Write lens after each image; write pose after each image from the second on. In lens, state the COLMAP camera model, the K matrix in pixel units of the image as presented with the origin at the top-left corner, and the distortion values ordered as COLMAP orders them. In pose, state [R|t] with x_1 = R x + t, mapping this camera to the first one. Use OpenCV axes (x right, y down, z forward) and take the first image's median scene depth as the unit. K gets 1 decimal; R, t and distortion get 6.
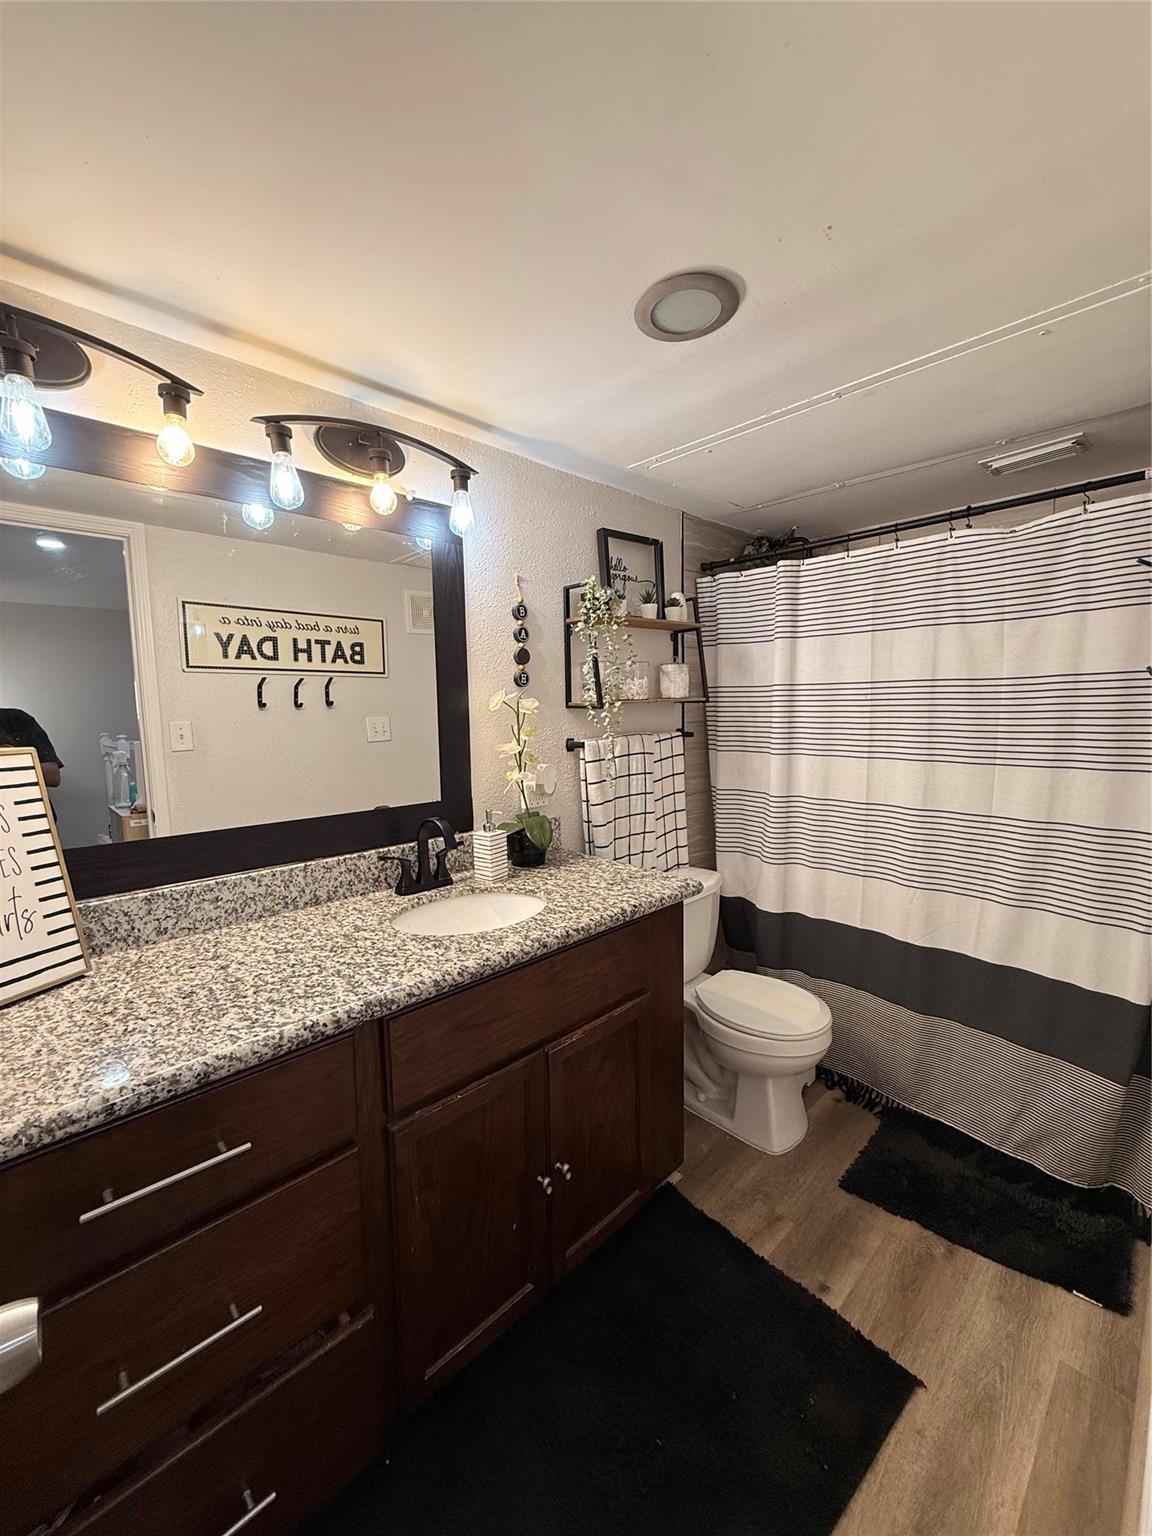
lens RADIAL K [[598.6, 0, 576.0], [0, 598.6, 768.0], [0, 0, 1]] dist [0.000230, -0.000065]
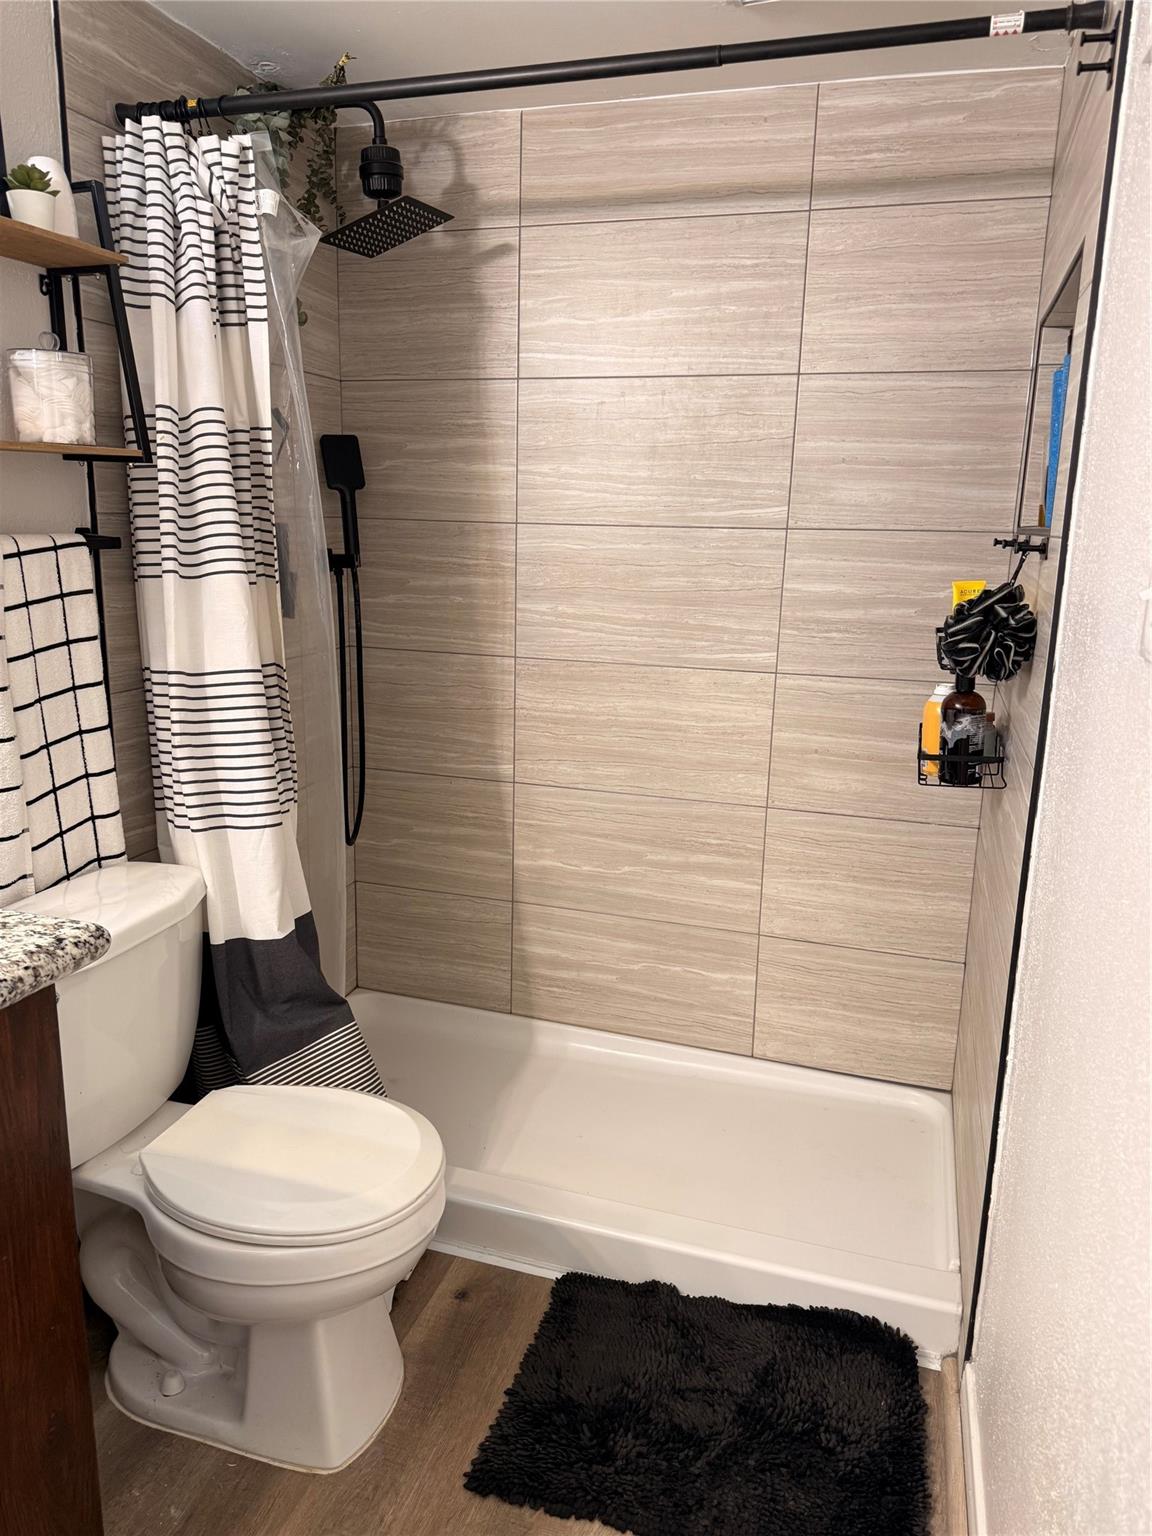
lens RADIAL K [[1104.0, 0, 576.0], [0, 1104.0, 768.0], [0, 0, 1]] dist [0.010015, 0.004189]
pose [[0.871497, -0.068995, 0.485524, 0.097639], [0.010241, 0.992398, 0.122641, 0.008136], [-0.490295, -0.101909, 0.865578, 0.191427]]
